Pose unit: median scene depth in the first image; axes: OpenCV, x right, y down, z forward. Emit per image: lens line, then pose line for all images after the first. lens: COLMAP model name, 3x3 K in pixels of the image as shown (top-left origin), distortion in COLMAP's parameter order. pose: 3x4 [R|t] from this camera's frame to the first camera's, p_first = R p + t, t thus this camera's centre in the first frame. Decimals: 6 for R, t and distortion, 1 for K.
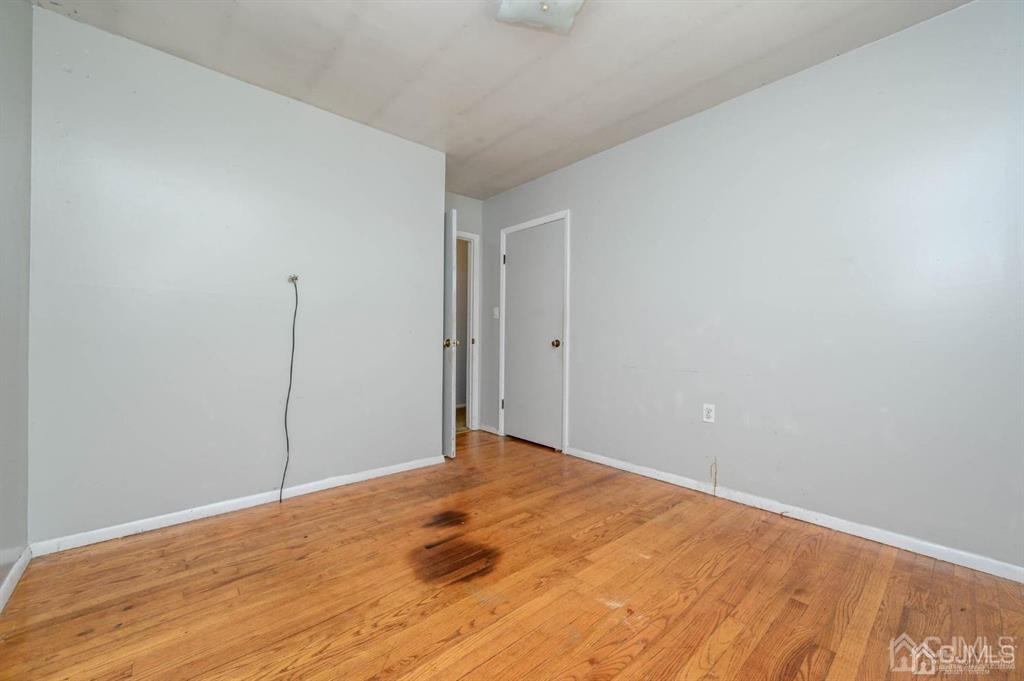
lens RADIAL K [[402.4, 0, 511.2], [0, 402.4, 338.4], [0, 0, 1]] dist [-0.000285, 0.000225]
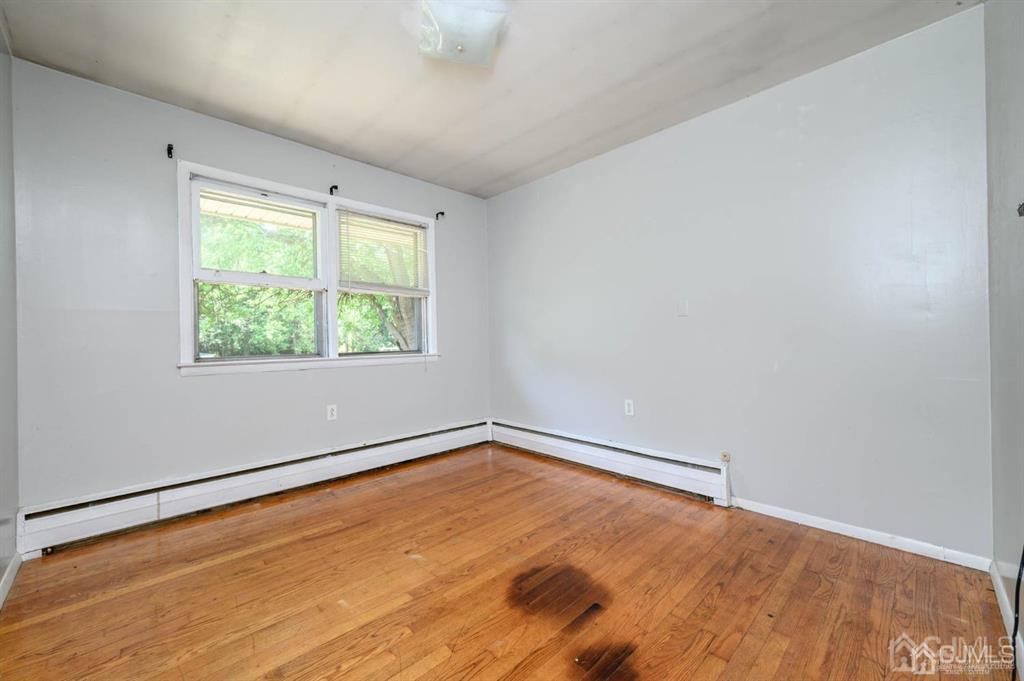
lens RADIAL K [[402.4, 0, 512.4], [0, 402.4, 341.6], [0, 0, 1]] dist [-0.000285, 0.000225]
pose [[-0.998677, 0.008872, -0.050643, 0.002988], [0.008779, 0.999959, 0.002062, -0.026503], [0.050659, 0.001615, -0.998715, 2.040567]]
